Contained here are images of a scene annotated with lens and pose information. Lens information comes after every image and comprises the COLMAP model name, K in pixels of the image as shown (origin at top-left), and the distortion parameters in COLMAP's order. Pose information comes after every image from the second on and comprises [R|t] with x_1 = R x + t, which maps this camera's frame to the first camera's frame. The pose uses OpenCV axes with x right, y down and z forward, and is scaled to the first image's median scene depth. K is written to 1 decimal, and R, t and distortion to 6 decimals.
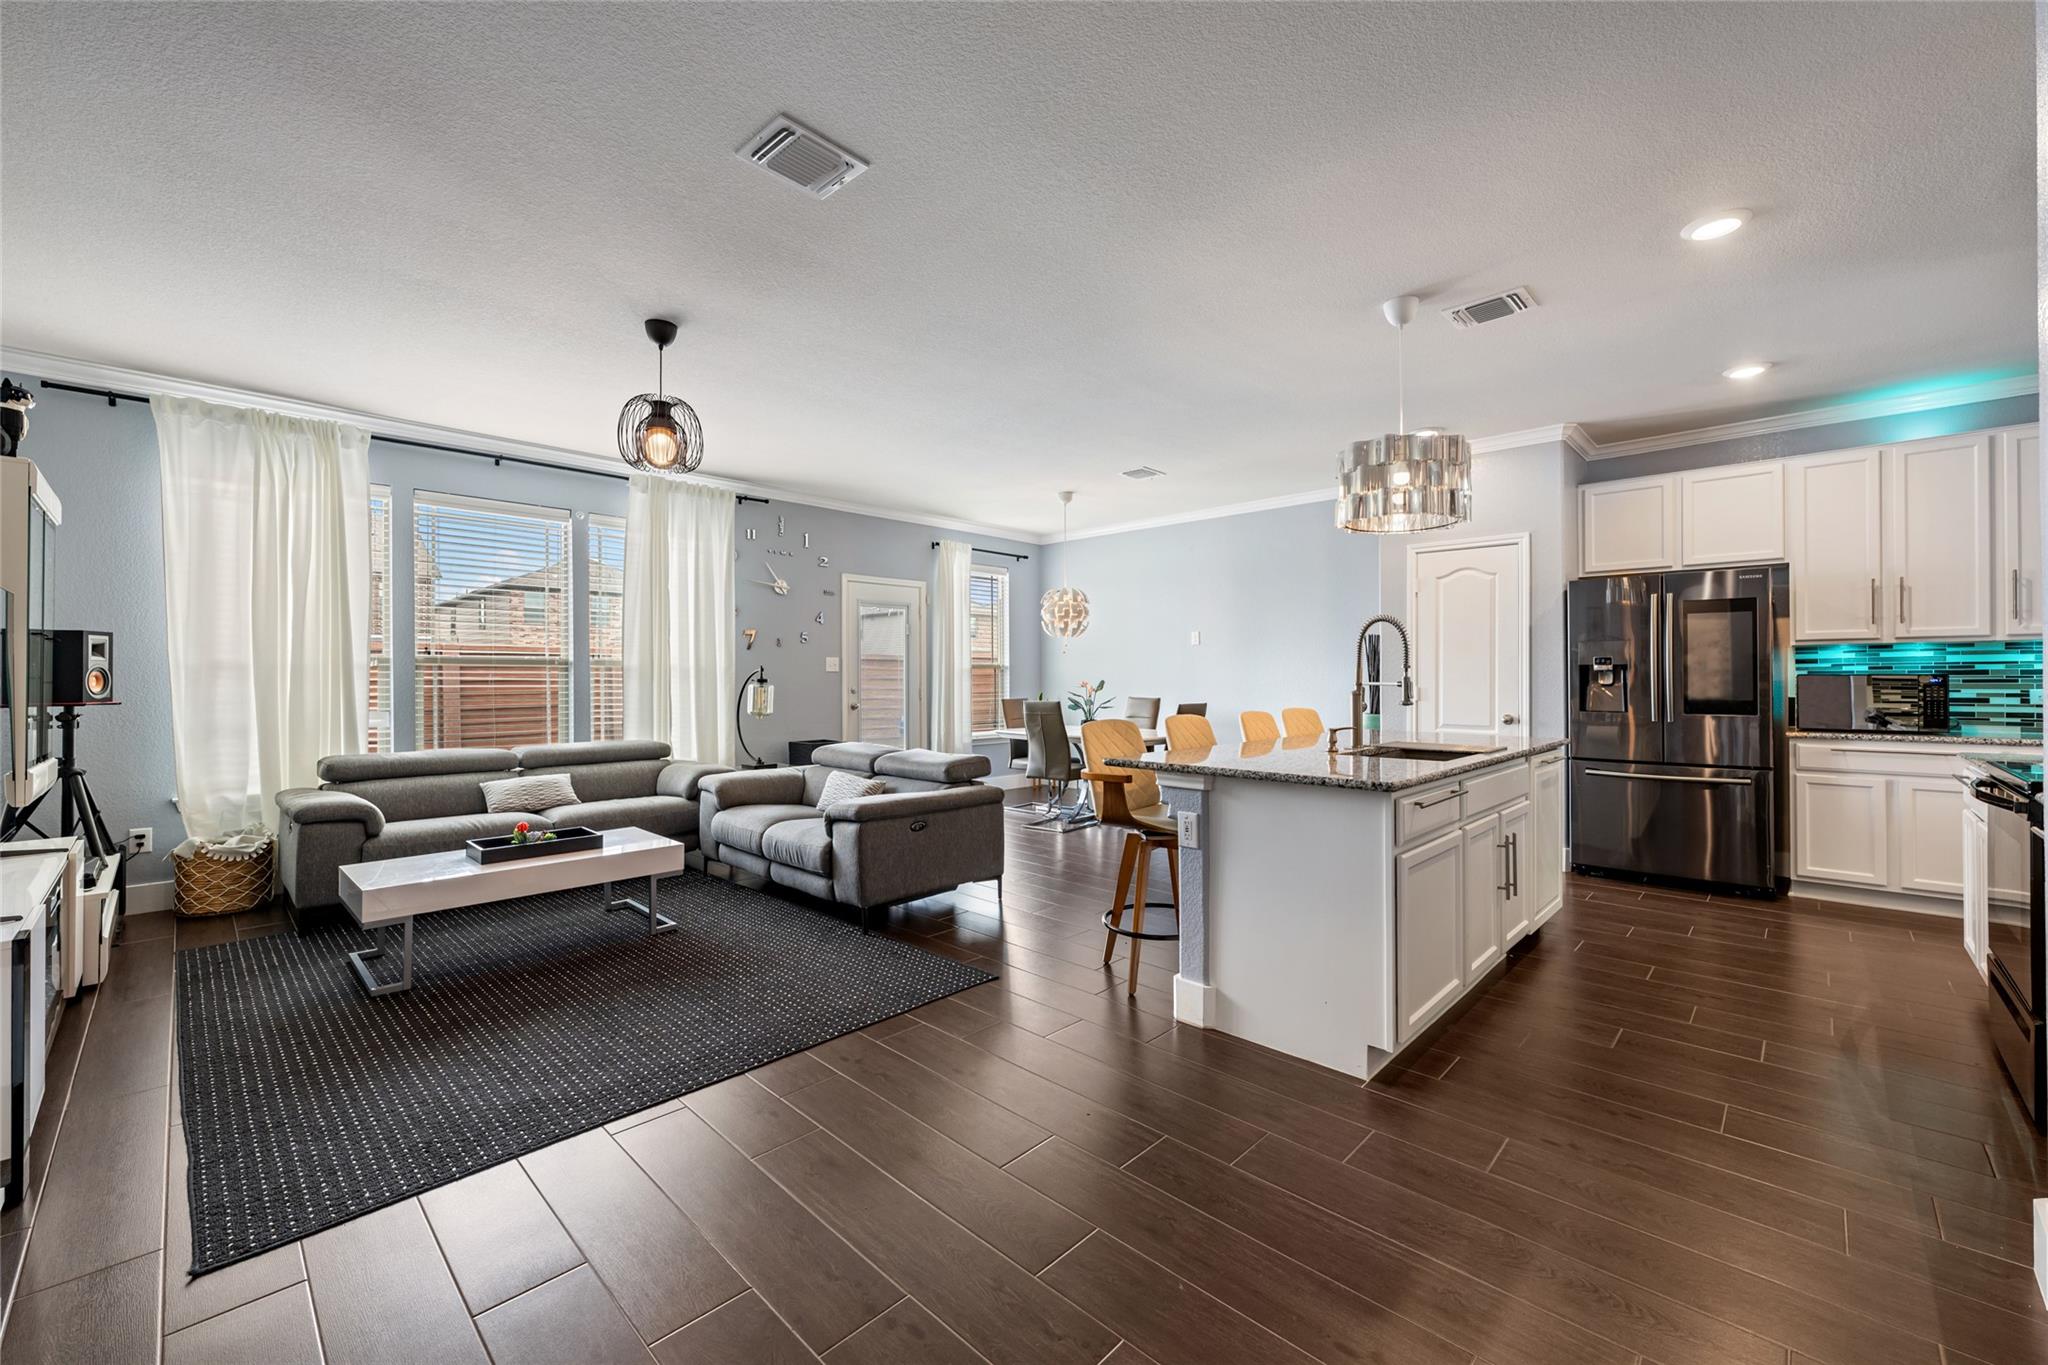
lens RADIAL K [[824.6, 0, 1017.4], [0, 824.6, 672.2], [0, 0, 1]] dist [0.002086, -0.001640]
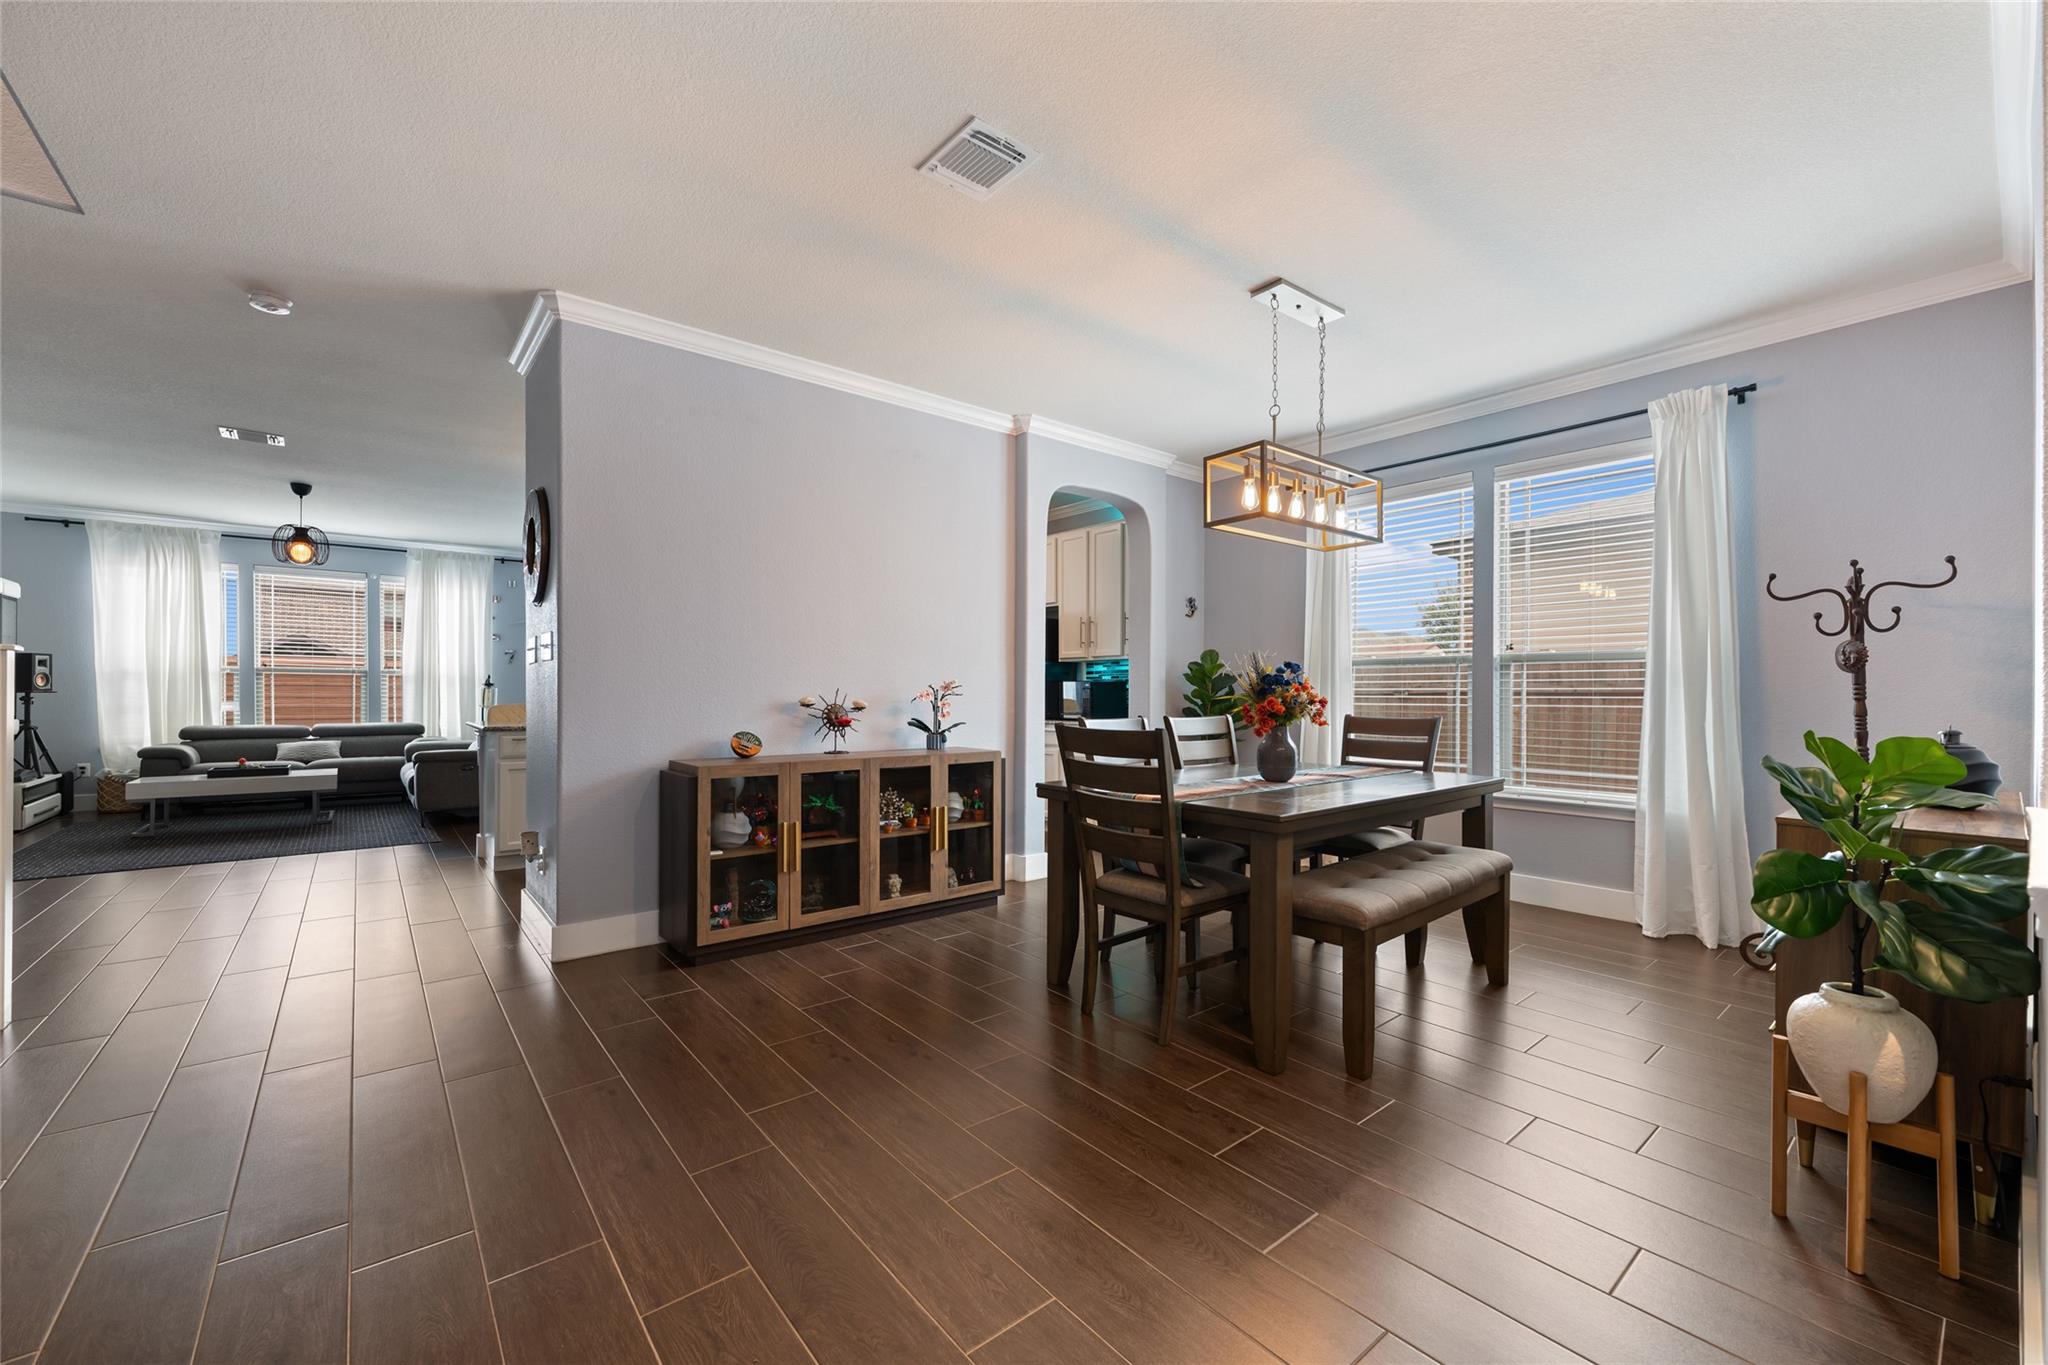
lens RADIAL K [[824.6, 0, 1030.7], [0, 824.6, 695.1], [0, 0, 1]] dist [0.002086, -0.001640]
pose [[0.993783, 0.005250, -0.111212, 0.993411], [-0.004324, 0.999954, 0.008566, 0.015113], [0.111252, -0.008032, 0.993760, -0.460257]]
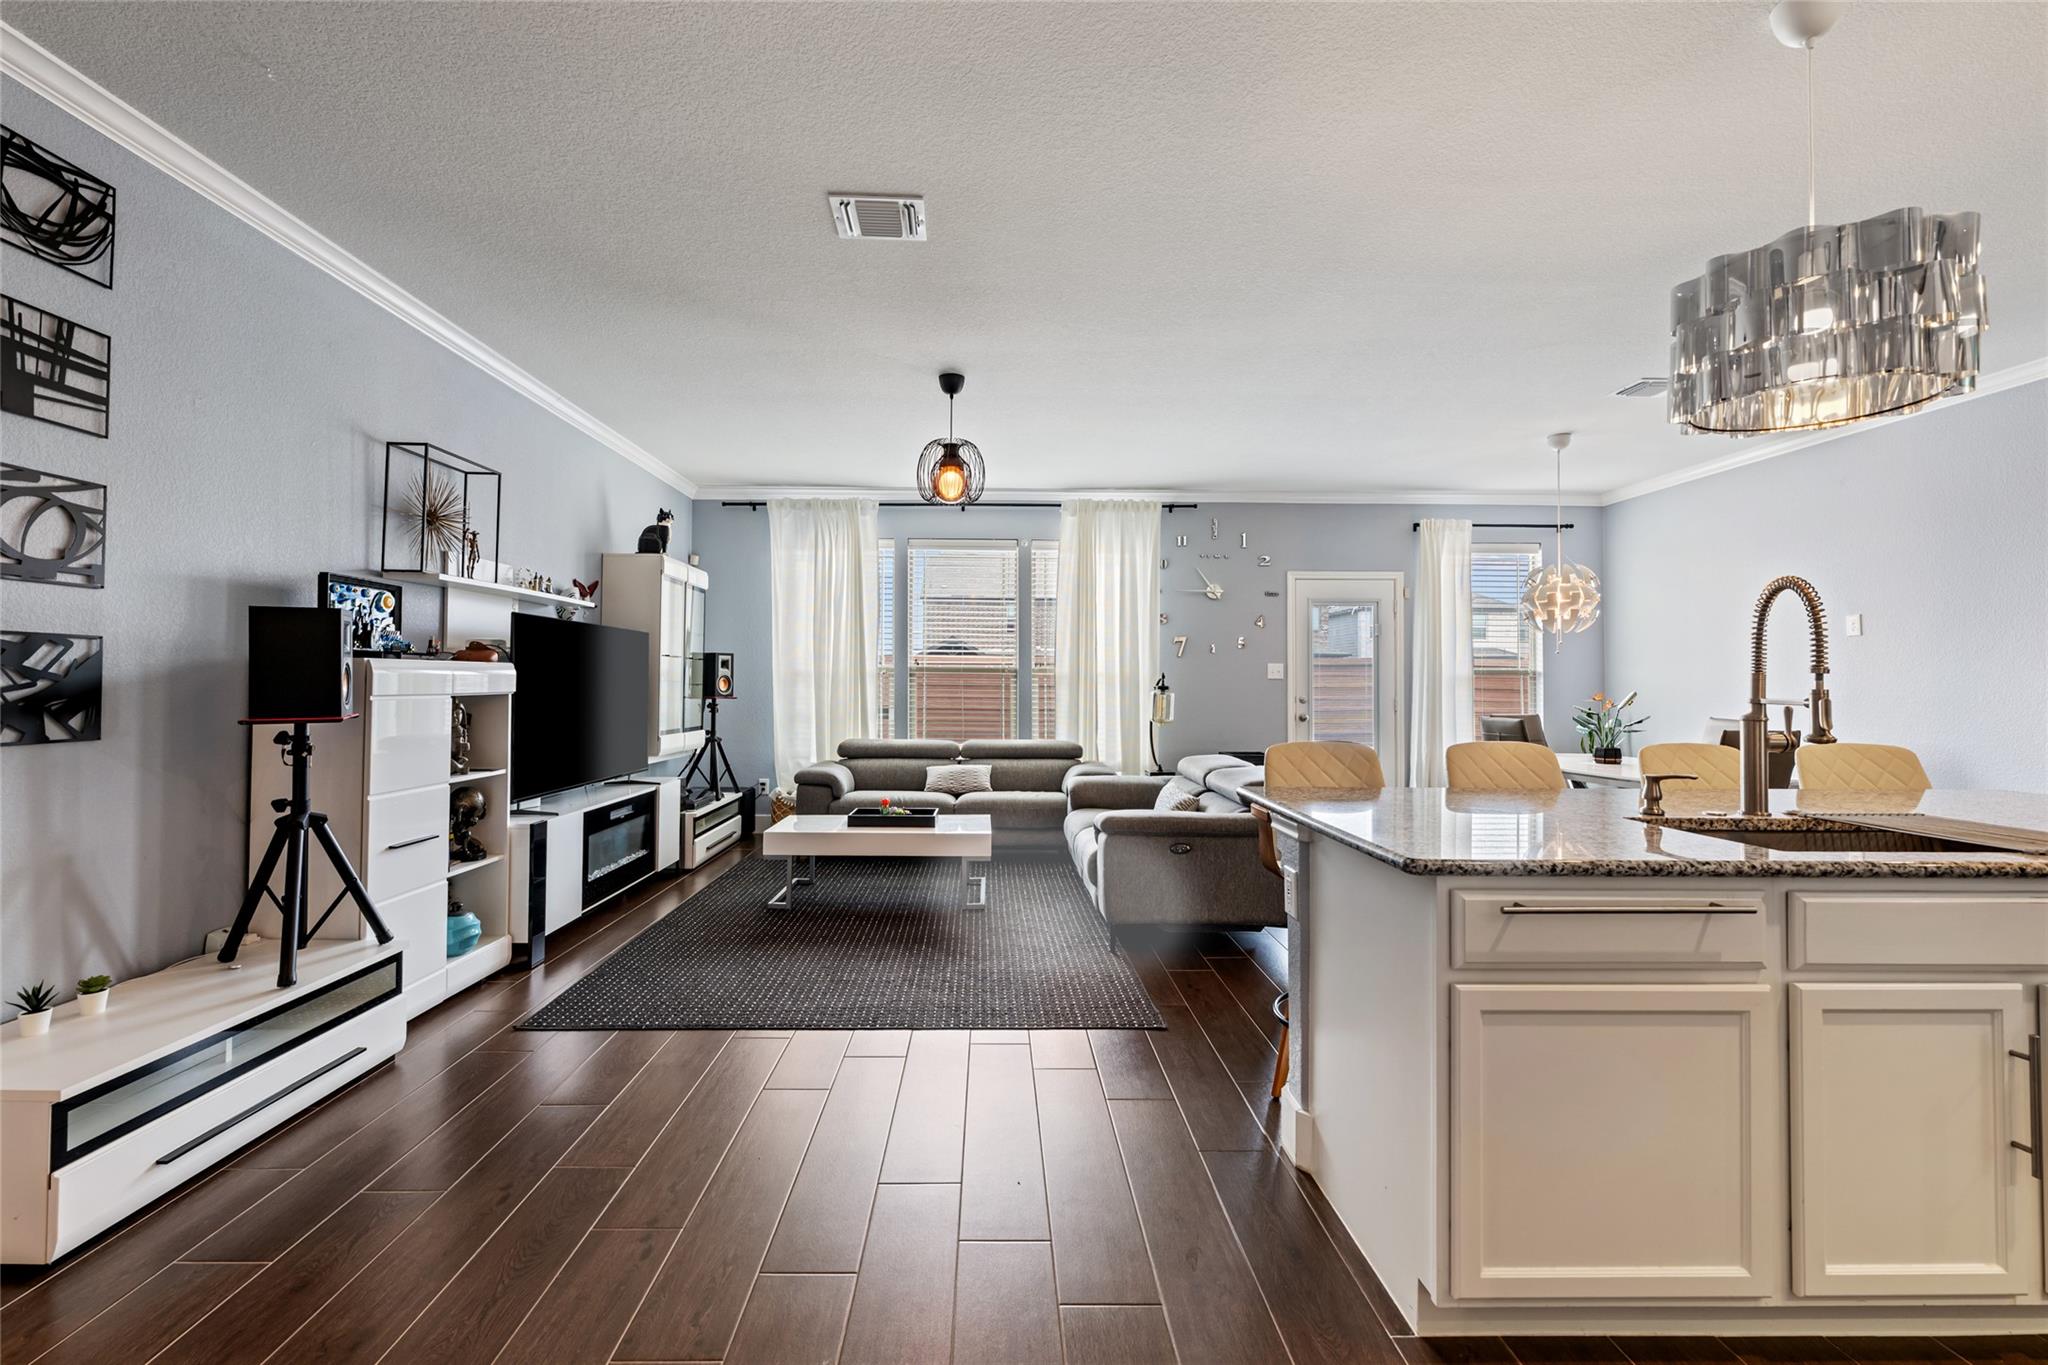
lens RADIAL K [[824.6, 0, 997.8], [0, 824.6, 669.1], [0, 0, 1]] dist [0.002086, -0.001640]
pose [[0.707803, -0.006894, -0.706376, 0.302432], [-0.002264, 0.999925, -0.012028, 0.000335], [0.706406, 0.010113, 0.707735, 0.173145]]
